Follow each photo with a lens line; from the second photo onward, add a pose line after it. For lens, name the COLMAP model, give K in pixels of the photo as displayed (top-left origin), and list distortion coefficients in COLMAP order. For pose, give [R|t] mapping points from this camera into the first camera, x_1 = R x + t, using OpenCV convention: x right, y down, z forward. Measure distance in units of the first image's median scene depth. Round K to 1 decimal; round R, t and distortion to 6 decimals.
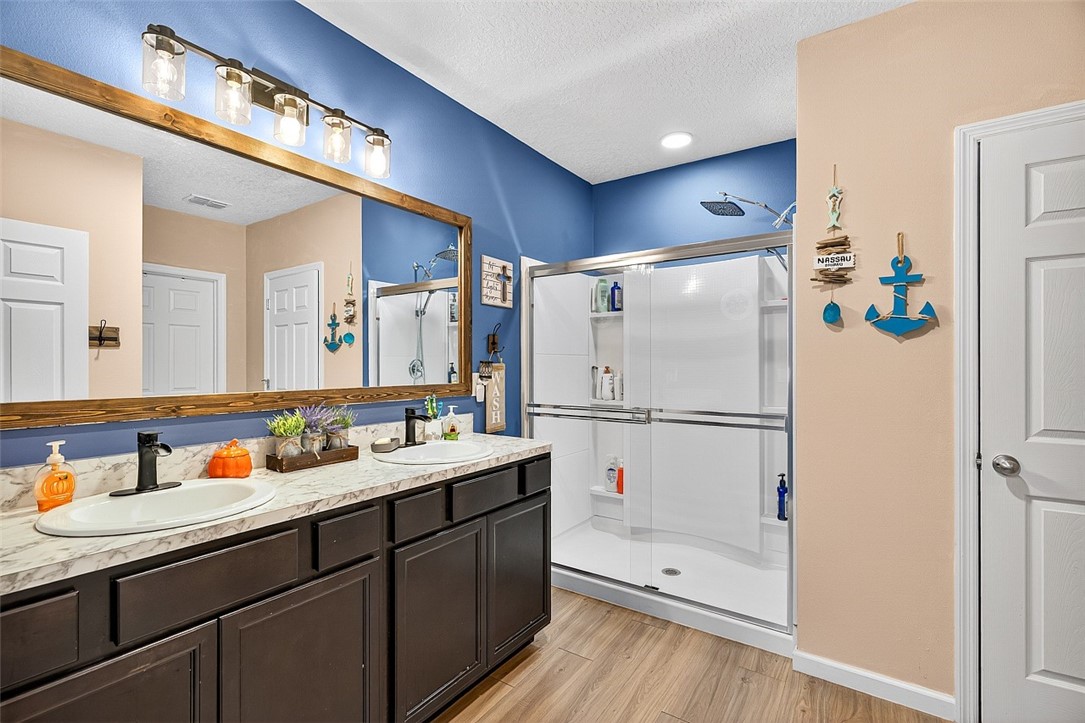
lens RADIAL K [[490.0, 0, 542.5], [0, 490.0, 364.7], [0, 0, 1]] dist [-0.000990, -0.000171]
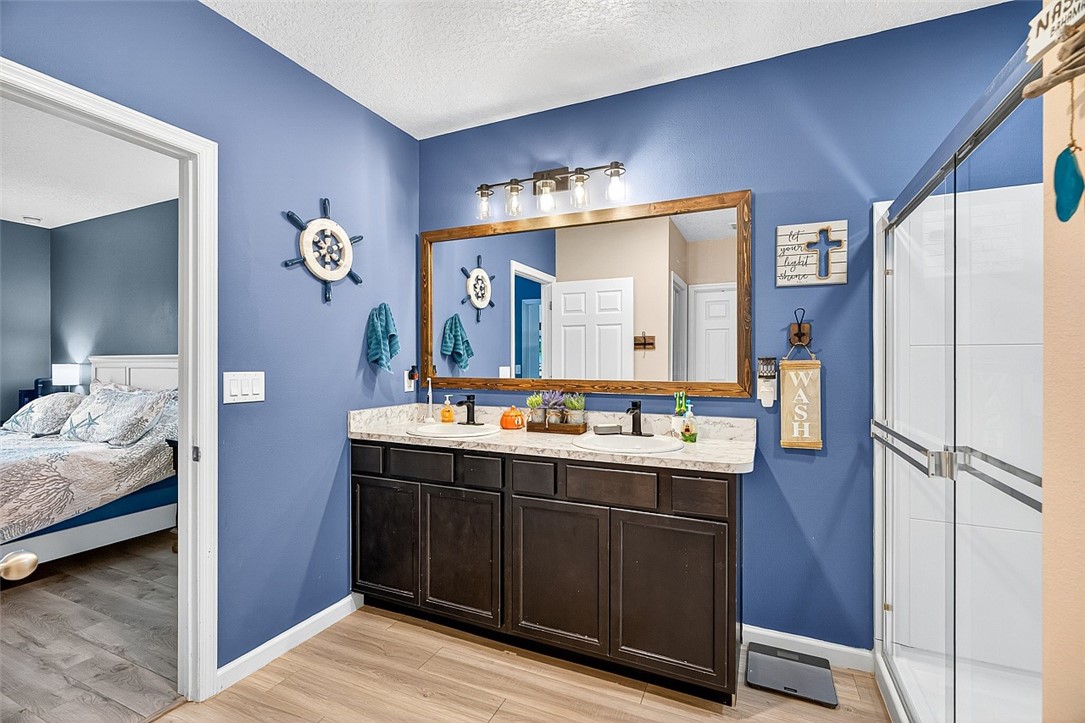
lens RADIAL K [[501.1, 0, 547.1], [0, 501.1, 362.8], [0, 0, 1]] dist [0.003482, 0.000457]
pose [[0.170965, 0.004262, -0.985268, 0.642055], [-0.001196, 0.999991, 0.004118, -0.001523], [0.985276, 0.000474, 0.170969, 0.489573]]
